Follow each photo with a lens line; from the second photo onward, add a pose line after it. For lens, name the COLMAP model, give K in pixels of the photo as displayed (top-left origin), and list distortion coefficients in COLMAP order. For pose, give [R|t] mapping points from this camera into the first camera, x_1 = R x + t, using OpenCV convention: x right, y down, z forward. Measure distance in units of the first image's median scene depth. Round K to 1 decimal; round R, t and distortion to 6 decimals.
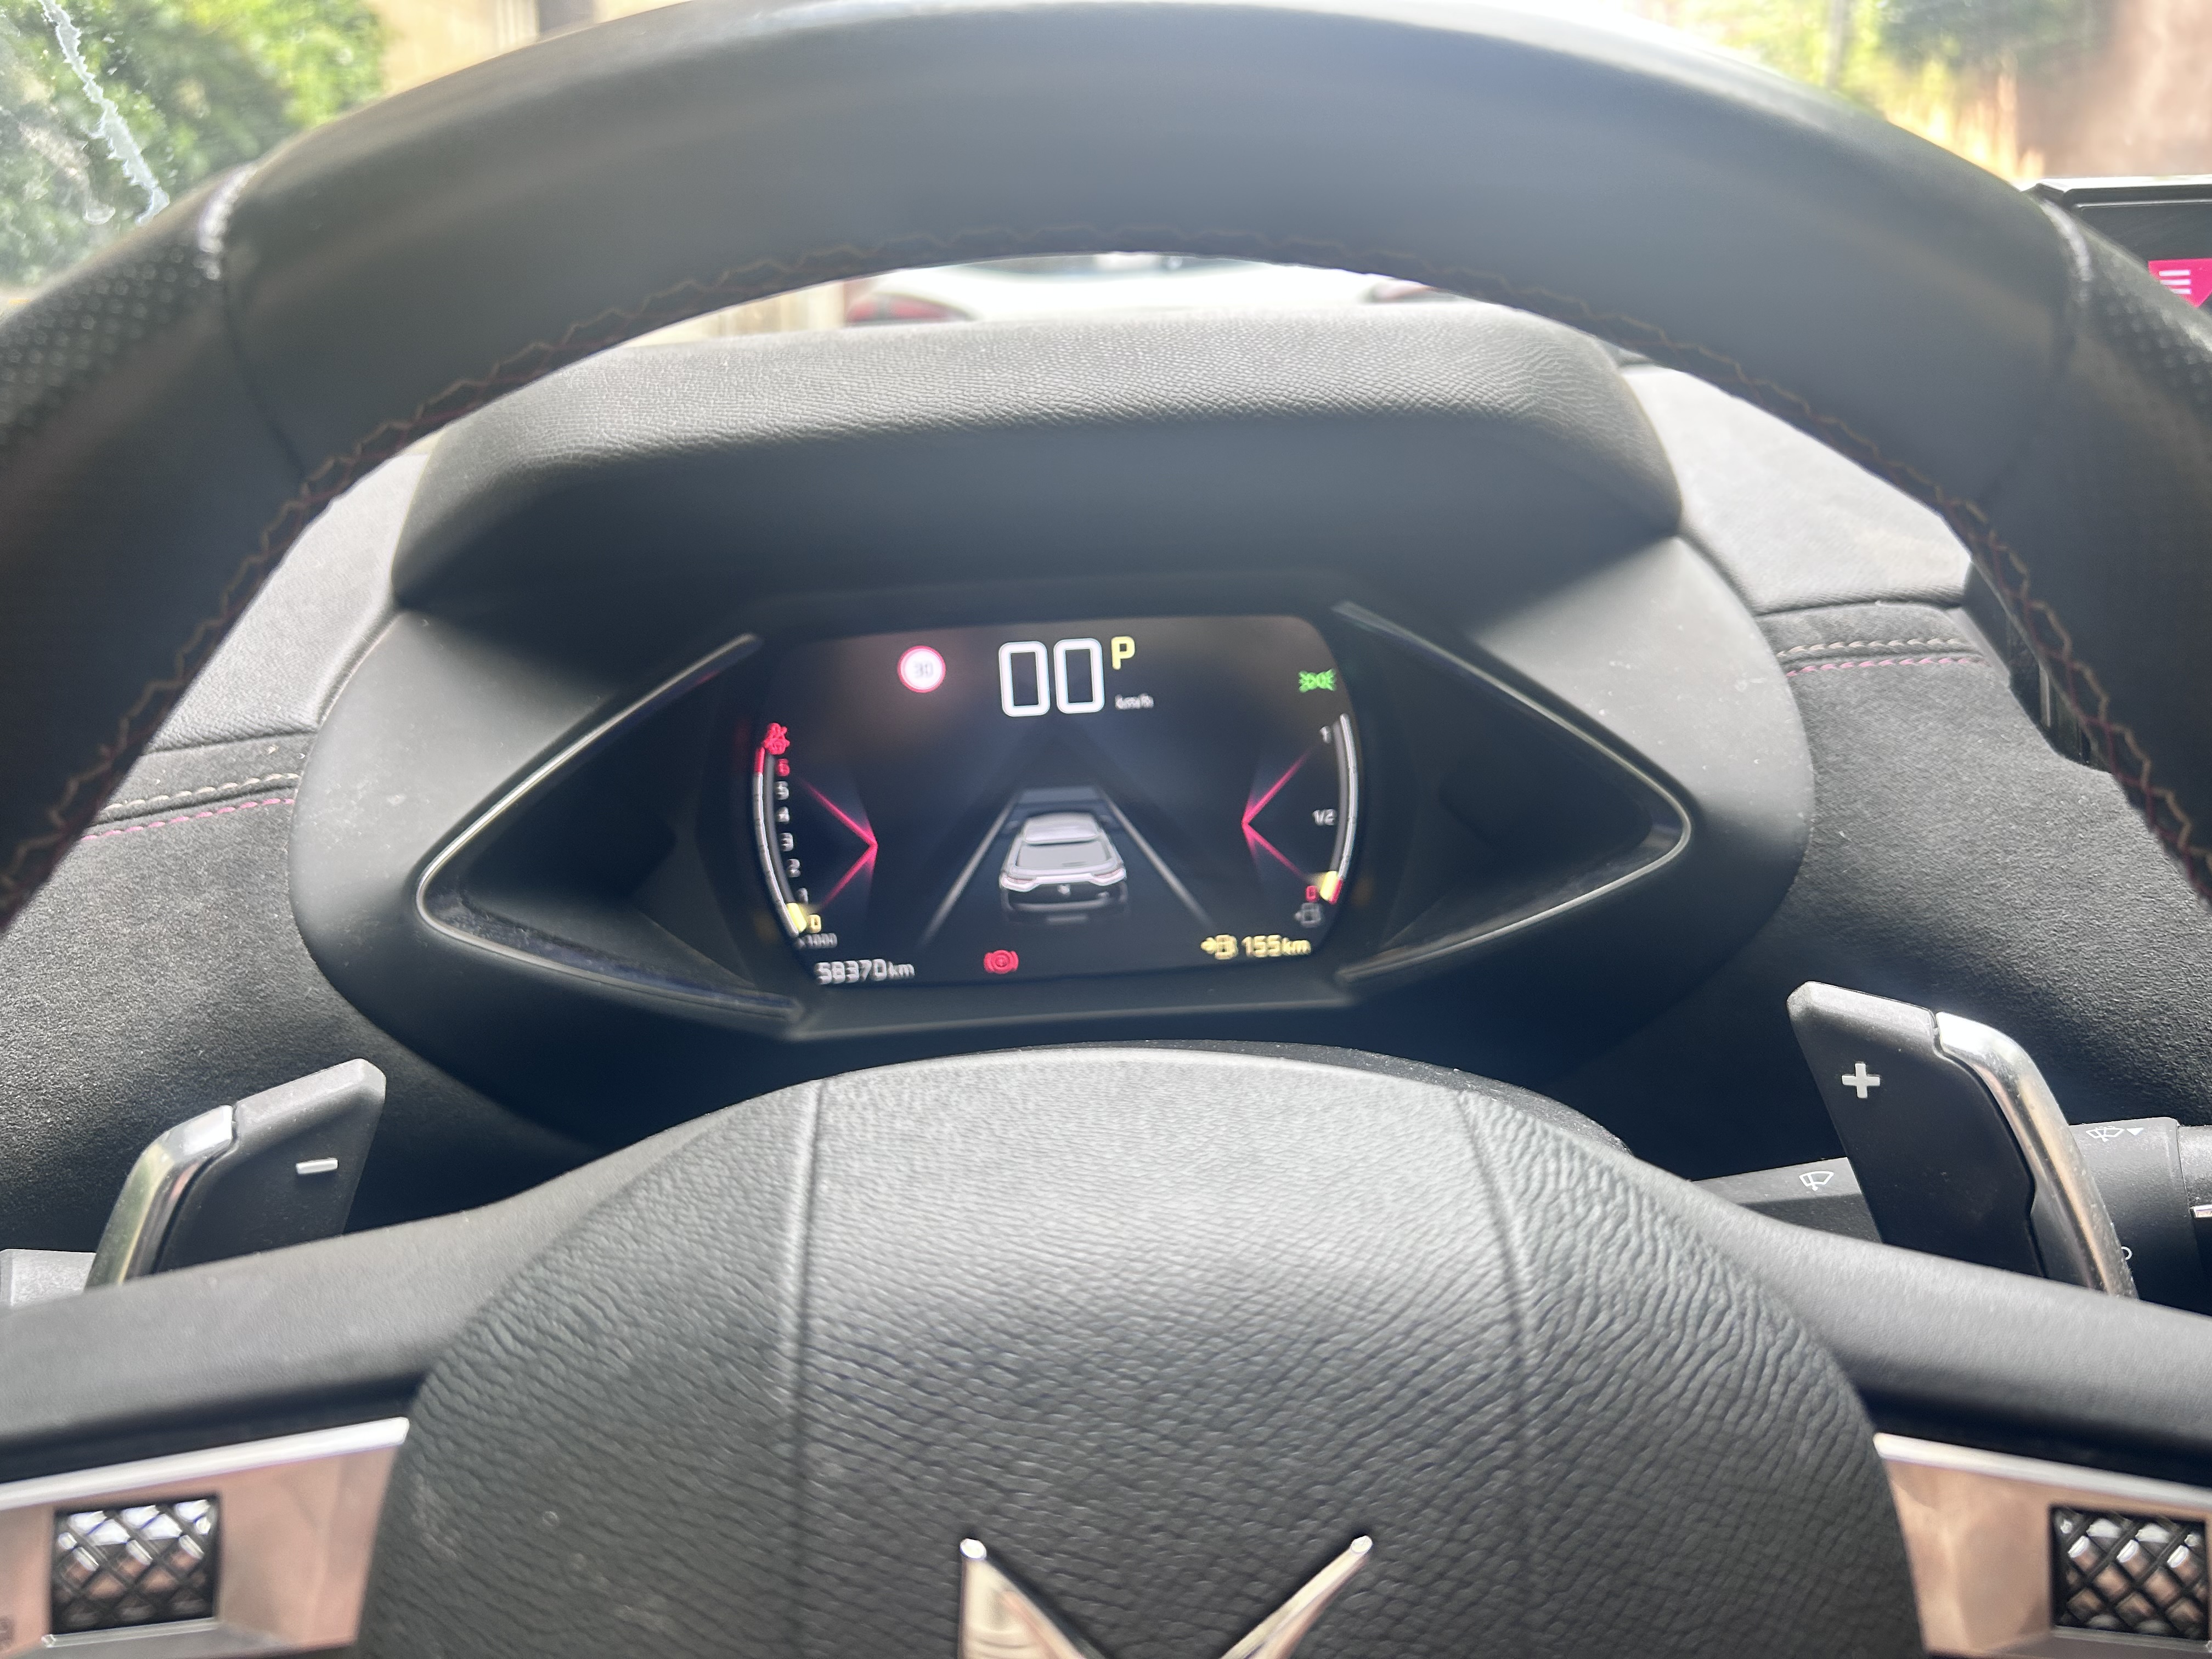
lens RADIAL K [[1664.4, 0, 1106.0], [0, 1664.4, 829.5], [0, 0, 1]] dist [0.156677, -0.200957]
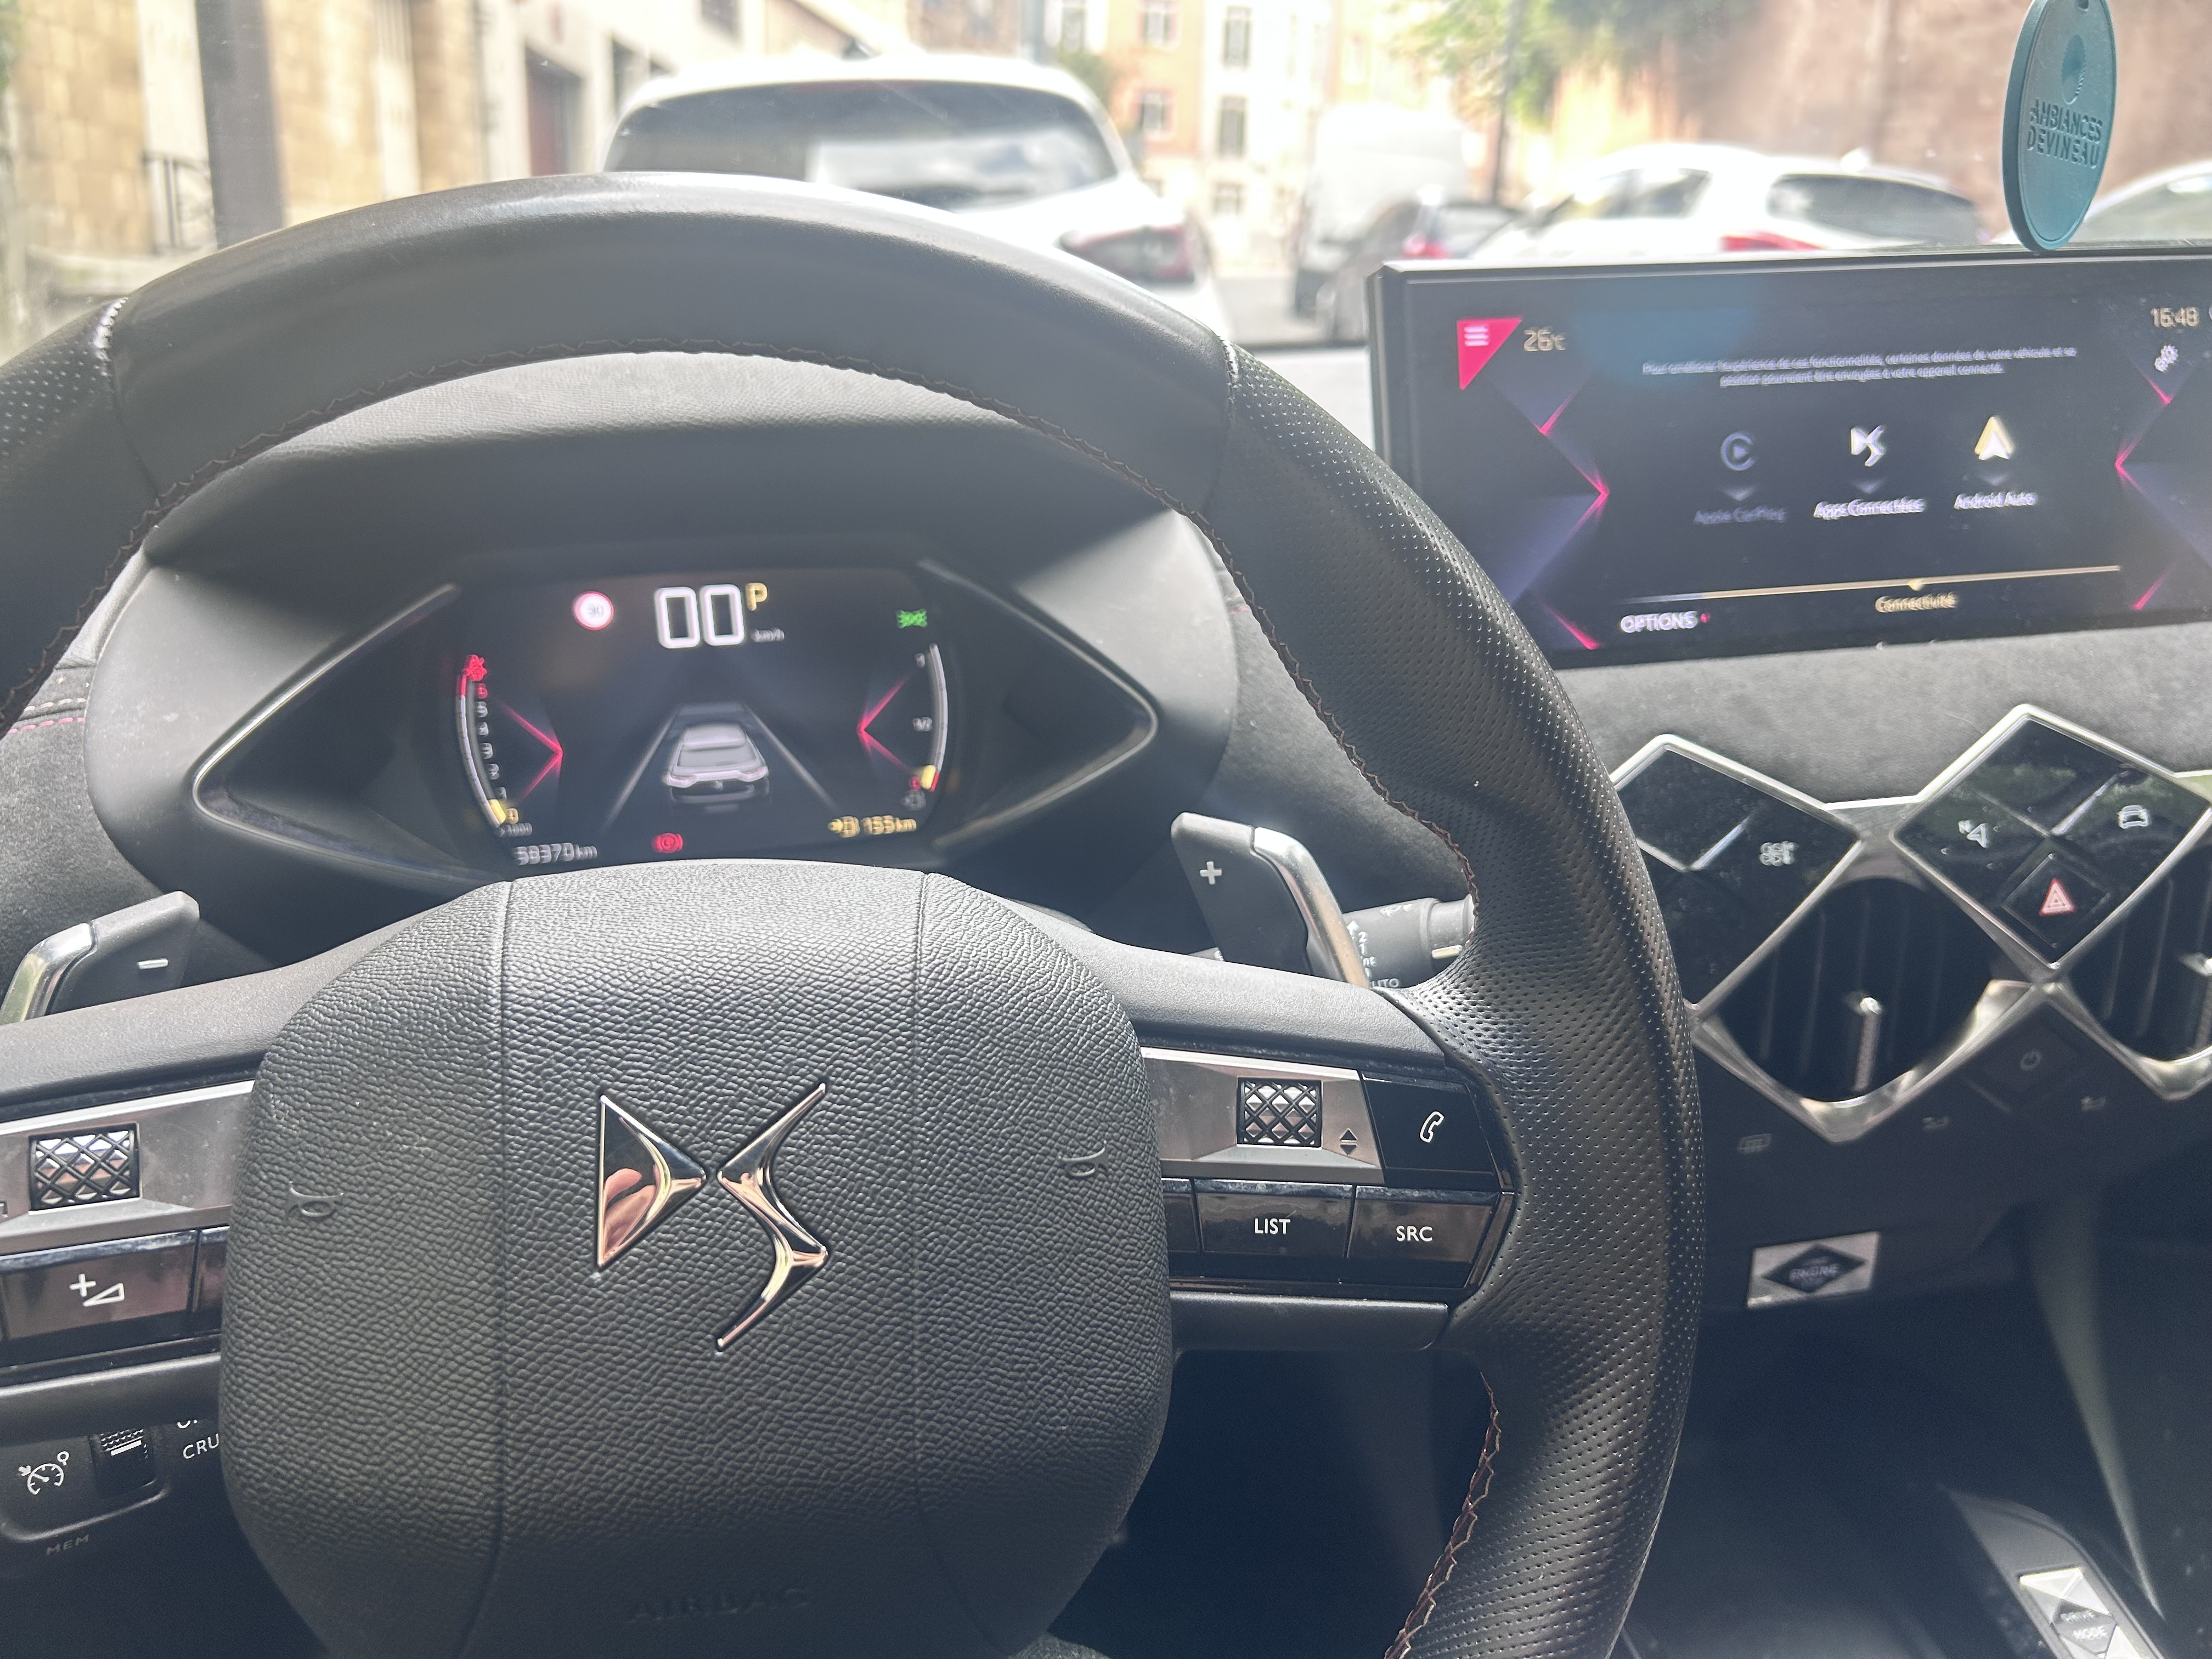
lens RADIAL K [[1732.3, 0, 1106.0], [0, 1732.3, 829.5], [0, 0, 1]] dist [0.072609, -0.083820]
pose [[0.988596, -0.026898, 0.148169, 0.079130], [0.021929, 0.999144, 0.035067, 0.034518], [-0.148985, -0.031418, 0.988340, -0.398507]]
